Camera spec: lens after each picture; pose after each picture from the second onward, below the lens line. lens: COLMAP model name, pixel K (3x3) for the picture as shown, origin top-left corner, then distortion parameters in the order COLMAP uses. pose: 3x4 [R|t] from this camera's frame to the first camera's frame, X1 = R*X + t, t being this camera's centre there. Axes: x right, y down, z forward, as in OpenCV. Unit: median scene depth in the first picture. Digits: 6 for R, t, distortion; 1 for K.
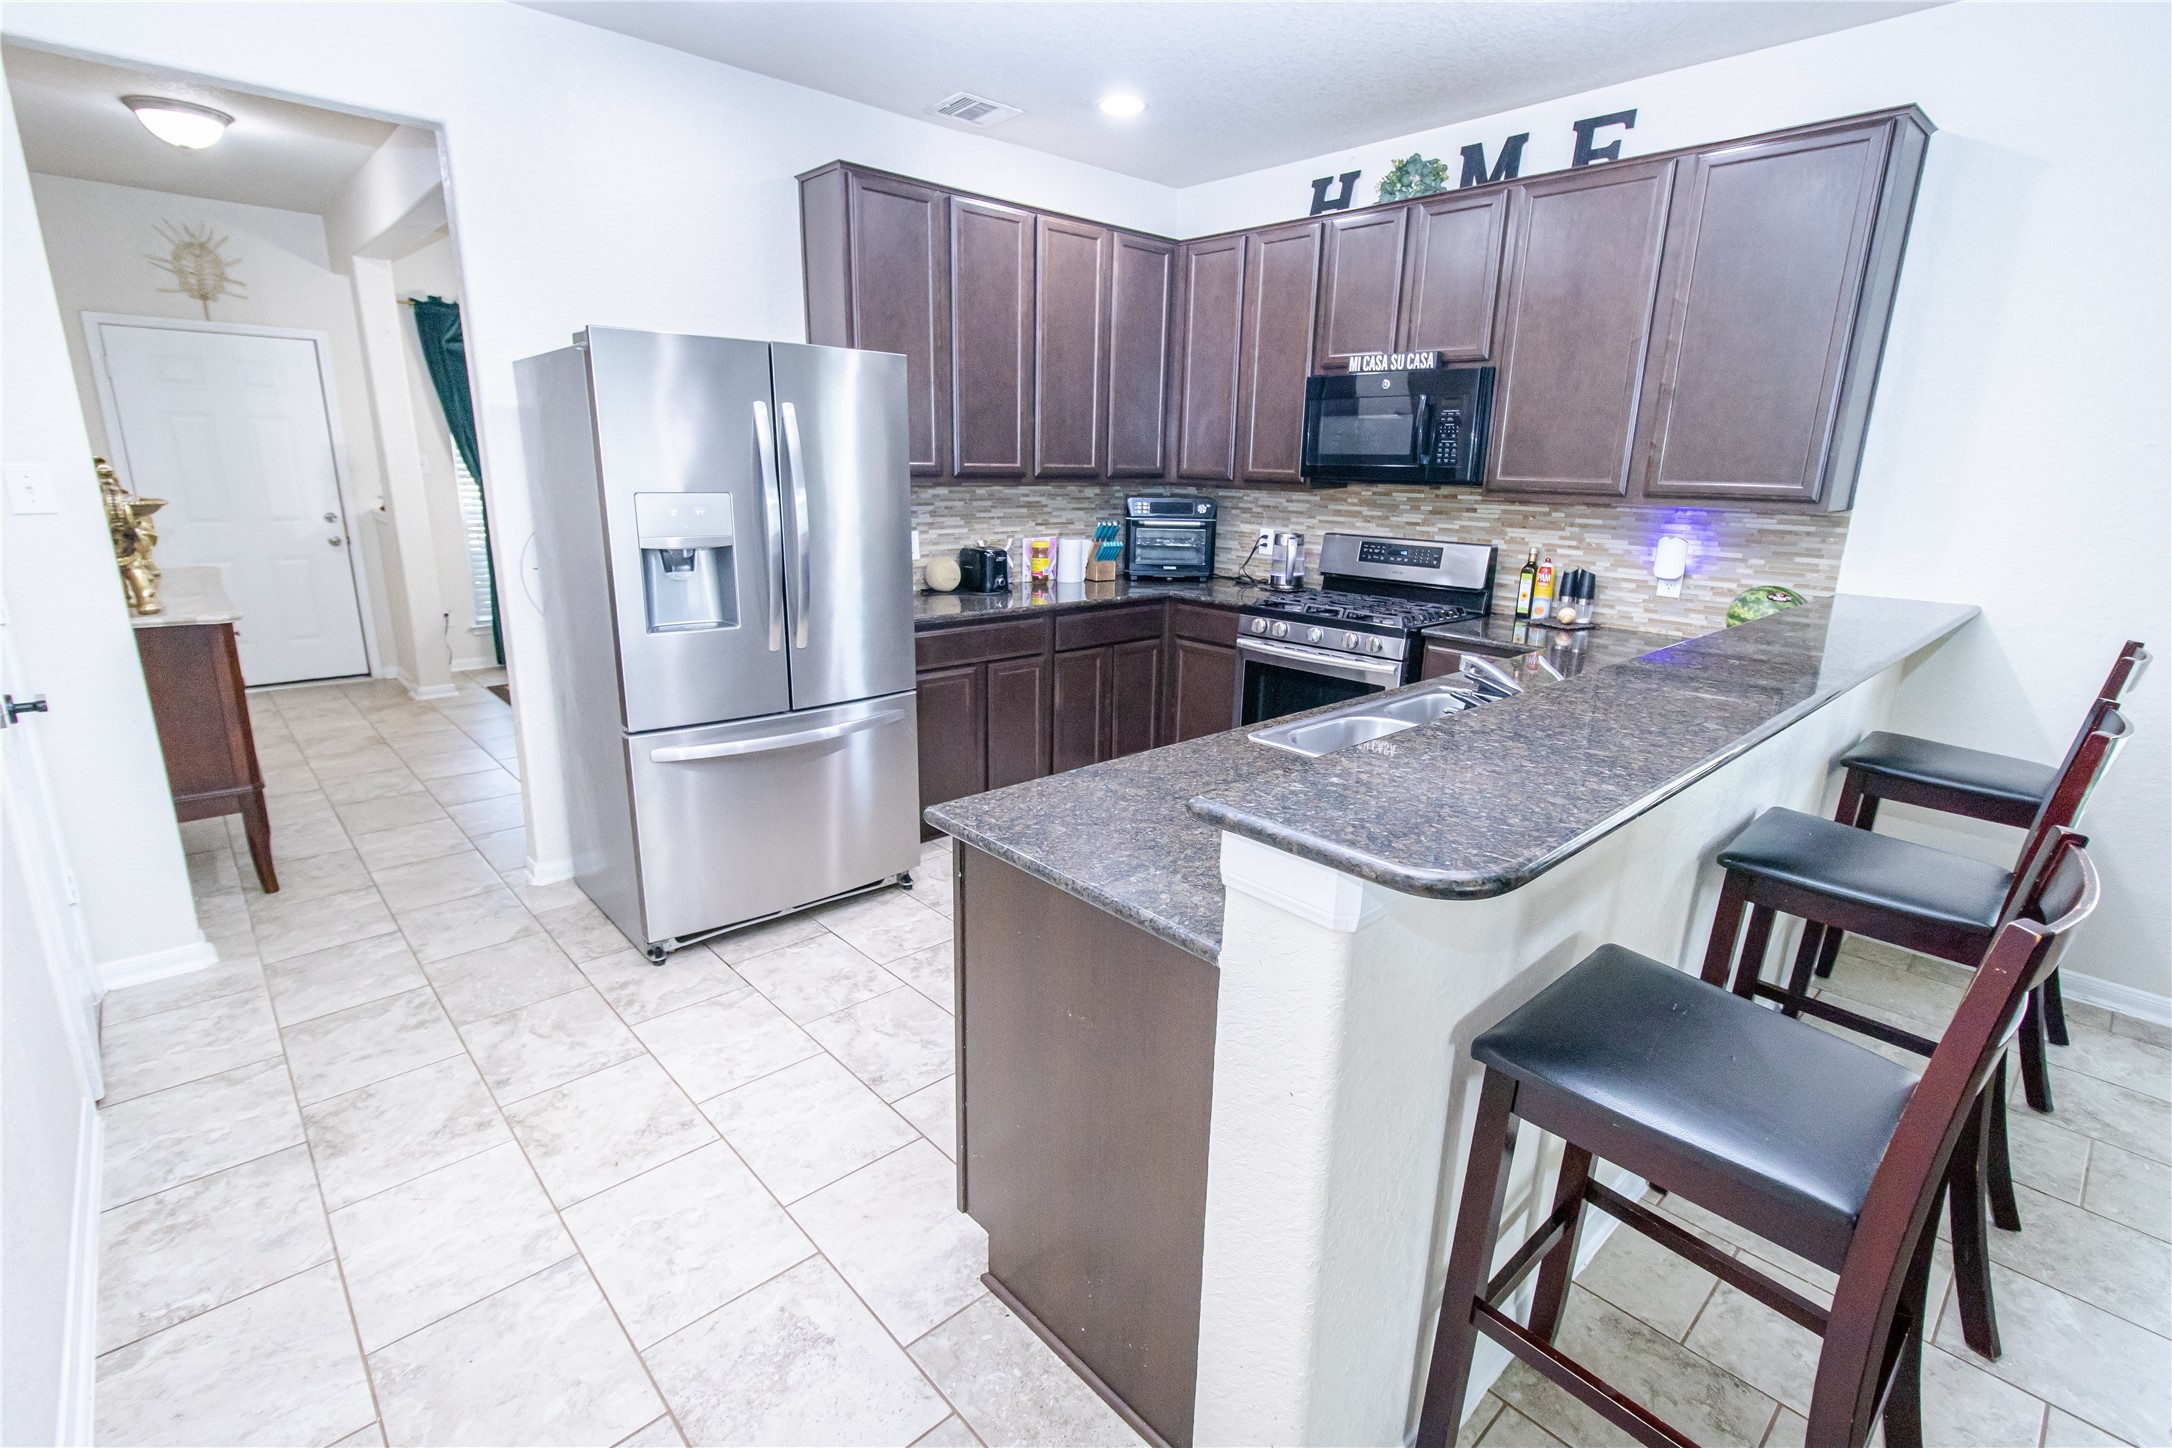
lens RADIAL K [[1006.9, 0, 1088.0], [0, 1006.9, 716.0], [0, 0, 1]] dist [0.003564, 0.001035]
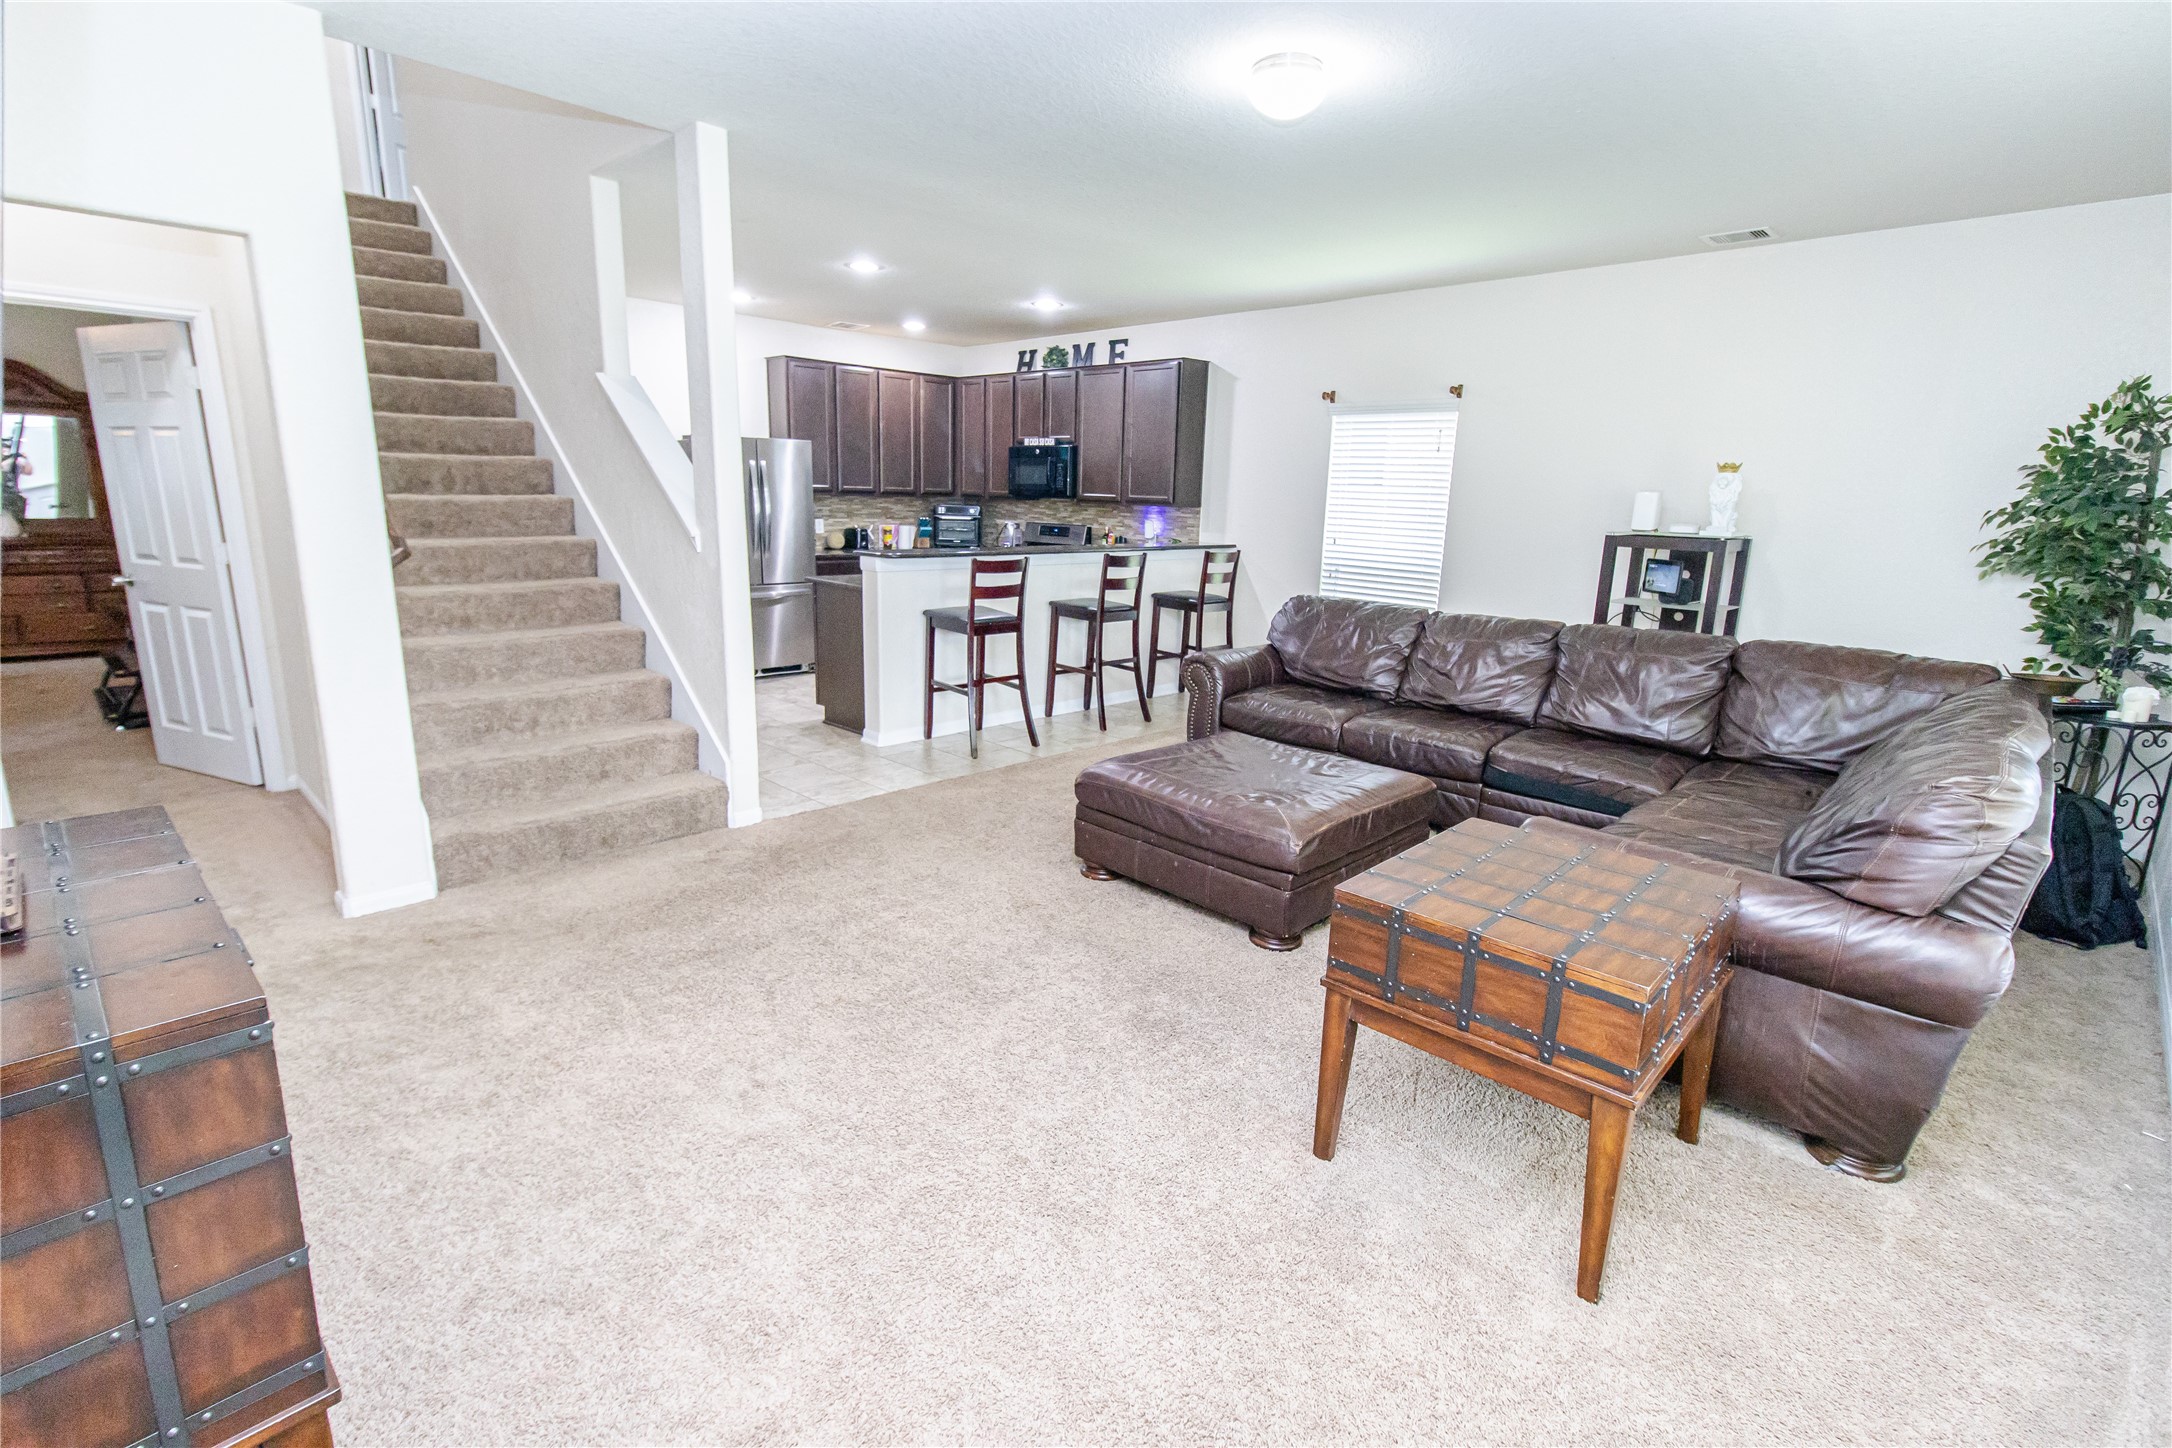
lens RADIAL K [[1024.6, 0, 1075.1], [0, 1024.6, 720.9], [0, 0, 1]] dist [0.000794, 0.000486]
pose [[0.999438, 0.001974, 0.033459, 0.279897], [-0.000937, 0.999520, -0.030969, 0.297081], [-0.033504, 0.030920, 0.998960, -1.108900]]
